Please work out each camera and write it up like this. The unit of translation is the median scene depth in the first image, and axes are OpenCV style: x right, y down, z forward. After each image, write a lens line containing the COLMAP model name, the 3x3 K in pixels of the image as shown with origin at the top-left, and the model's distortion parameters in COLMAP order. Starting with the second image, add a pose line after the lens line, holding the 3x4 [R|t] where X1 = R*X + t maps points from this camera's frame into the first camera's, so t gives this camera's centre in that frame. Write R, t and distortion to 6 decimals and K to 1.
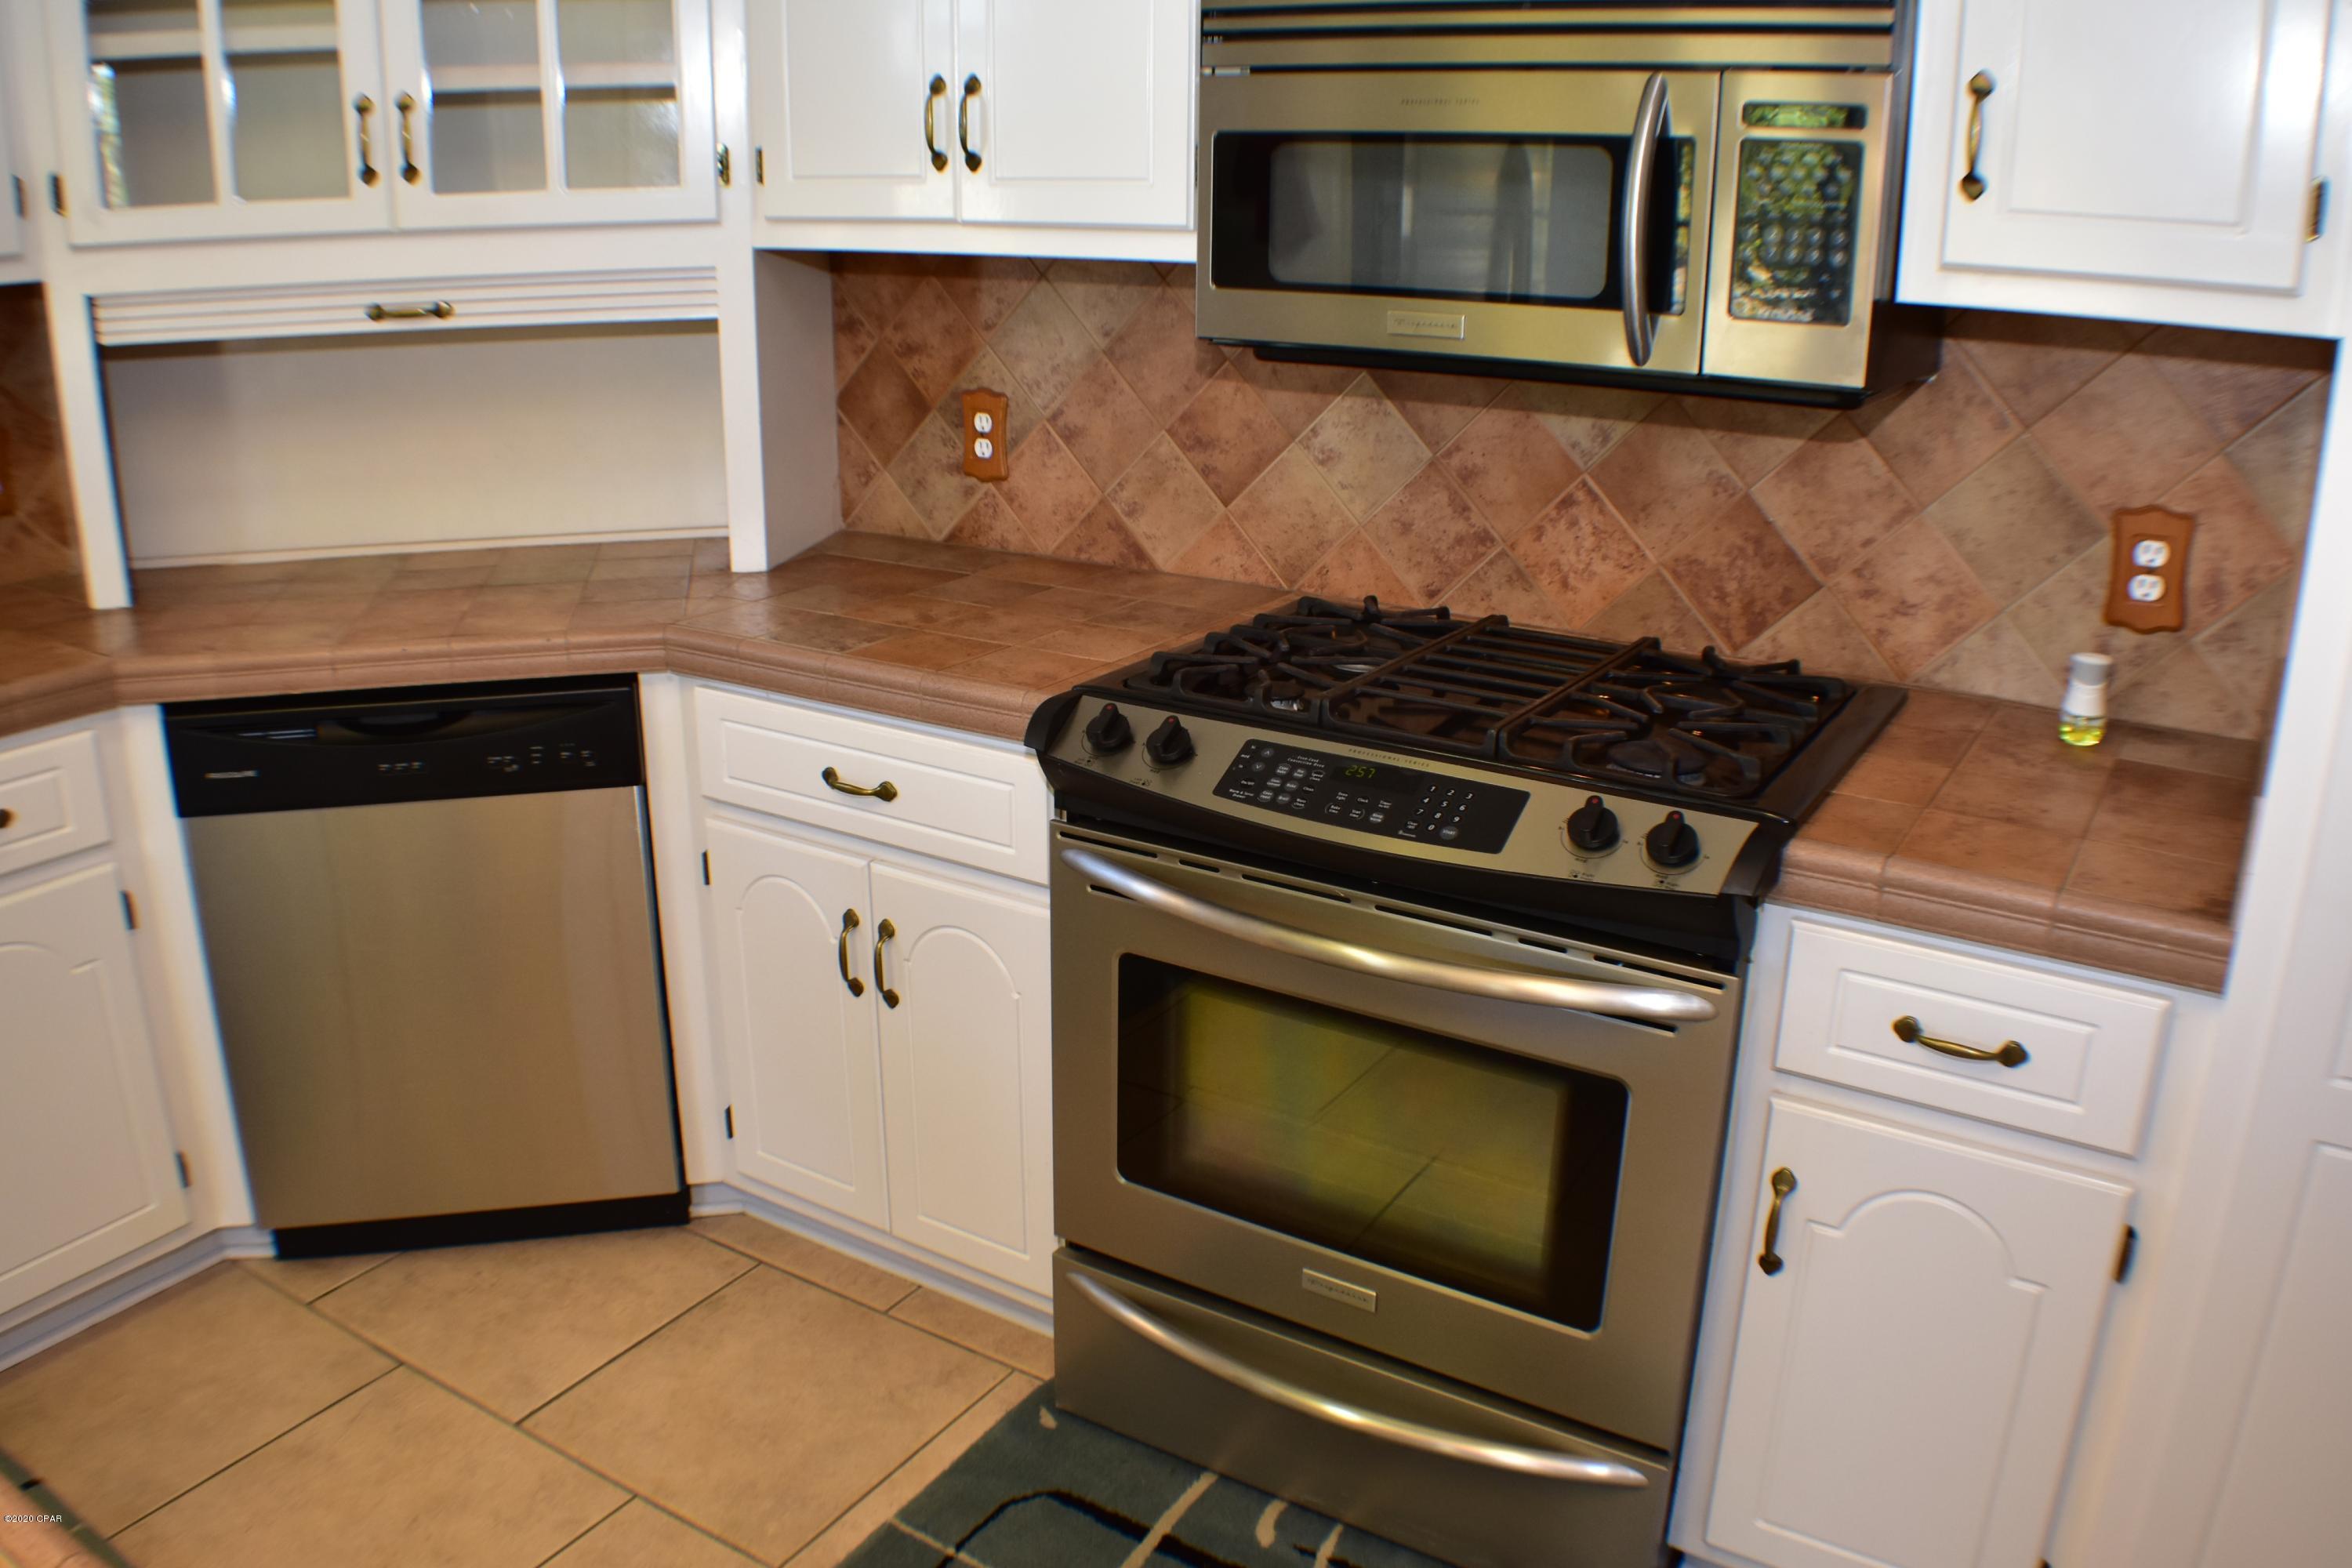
lens RADIAL K [[1827.3, 0, 1164.3], [0, 1827.3, 794.6], [0, 0, 1]] dist [-0.165585, 0.045739]
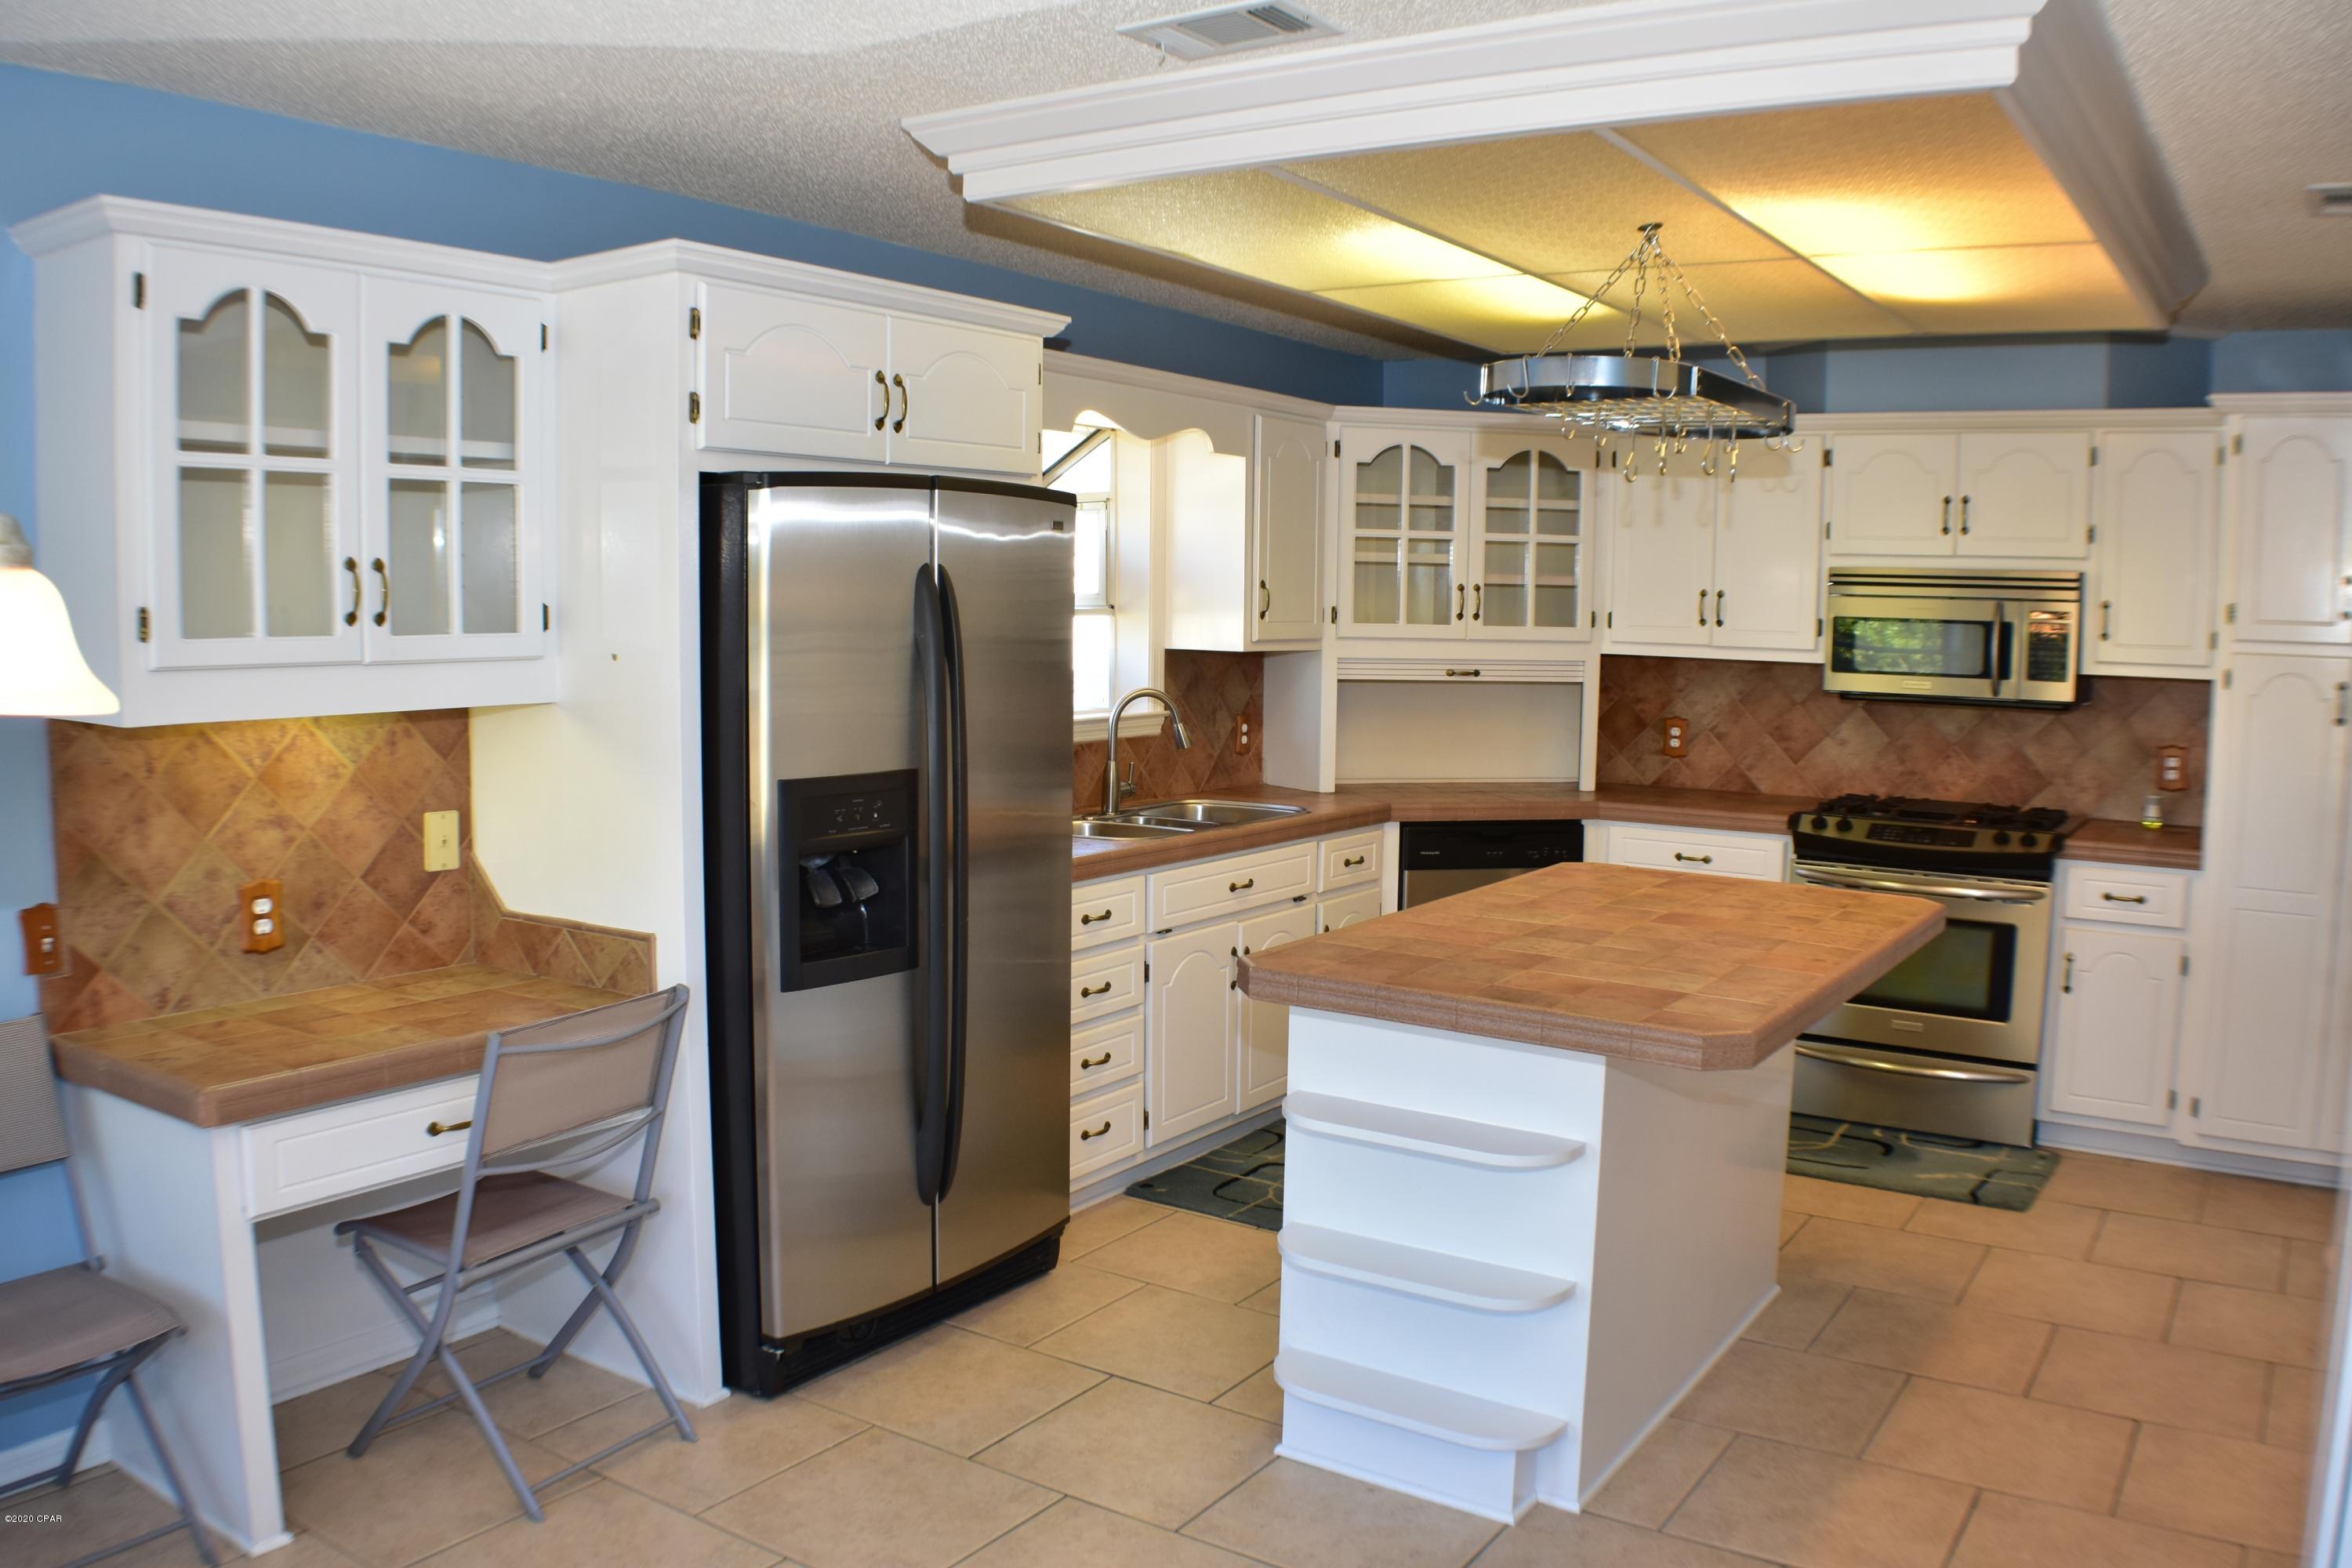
lens RADIAL K [[1827.3, 0, 1198.3], [0, 1827.3, 774.9], [0, 0, 1]] dist [-0.165585, 0.045739]
pose [[0.999787, 0.012657, -0.016286, -0.793872], [-0.016139, 0.971724, -0.235568, 0.471940], [0.012844, 0.235781, 0.971721, -1.448661]]
